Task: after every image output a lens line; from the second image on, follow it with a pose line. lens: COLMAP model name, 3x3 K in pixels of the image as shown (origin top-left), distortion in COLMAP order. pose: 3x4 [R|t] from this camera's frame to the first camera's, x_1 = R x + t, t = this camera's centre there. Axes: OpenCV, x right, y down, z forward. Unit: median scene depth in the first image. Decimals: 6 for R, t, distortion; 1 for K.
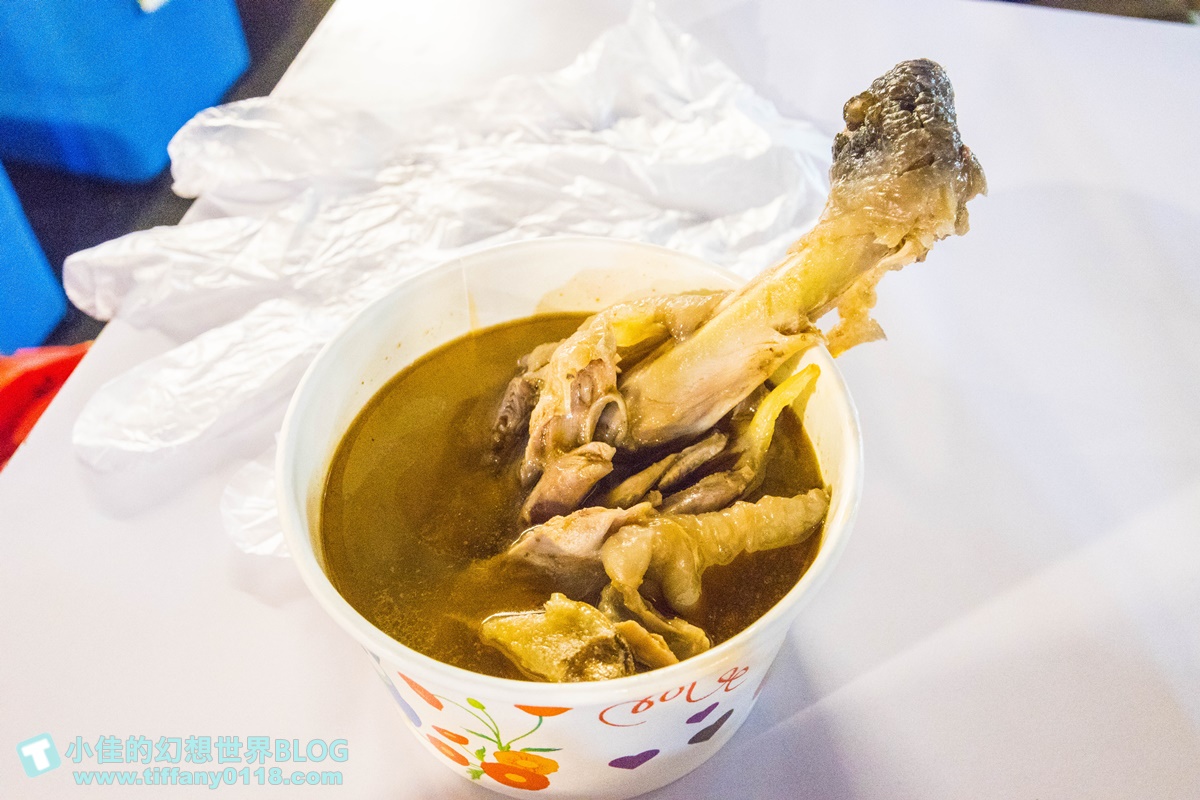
lens RADIAL K [[1121.6, 0, 599.3], [0, 1121.6, 403.0], [0, 0, 1]] dist [0.000256, 0.000000]
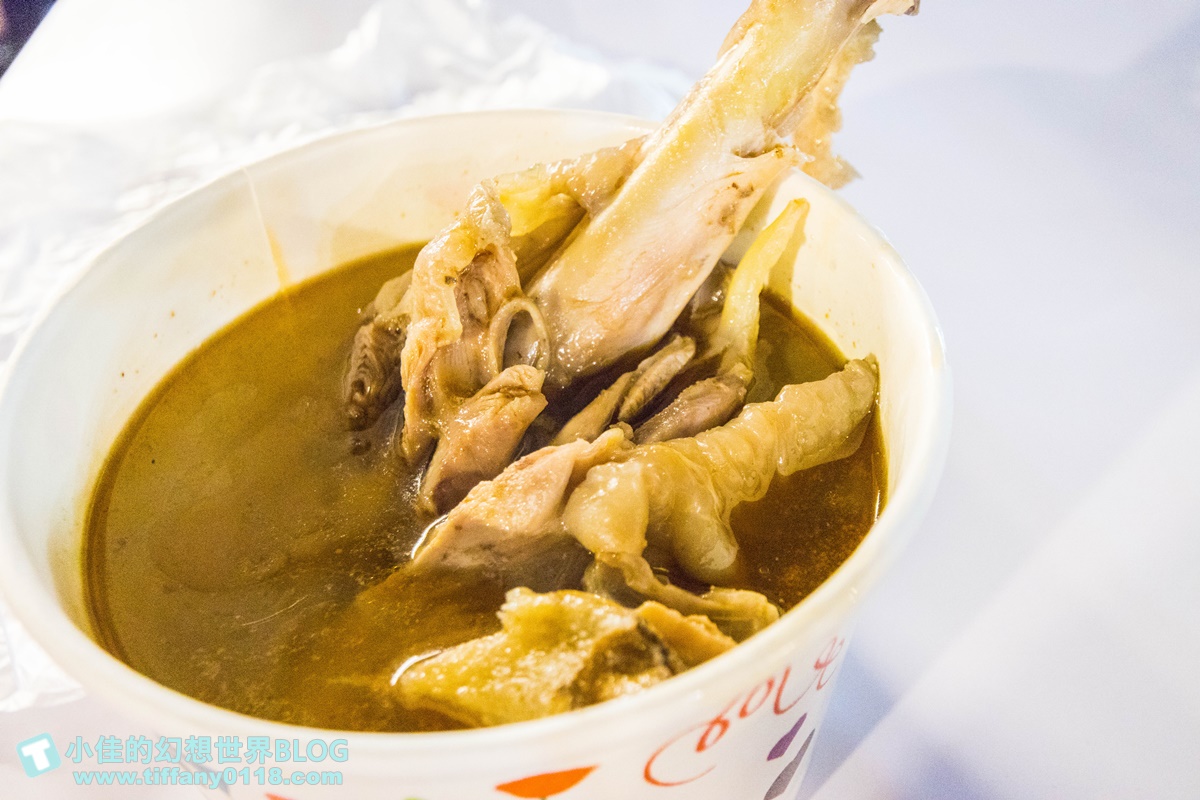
lens RADIAL K [[1121.6, 0, 598.8], [0, 1121.6, 395.9], [0, 0, 1]] dist [0.000256, 0.000000]
pose [[0.963164, -0.201525, 0.178054, -0.072048], [0.224042, 0.967551, -0.116838, 0.135751], [-0.148730, 0.152425, 0.977060, 0.366387]]
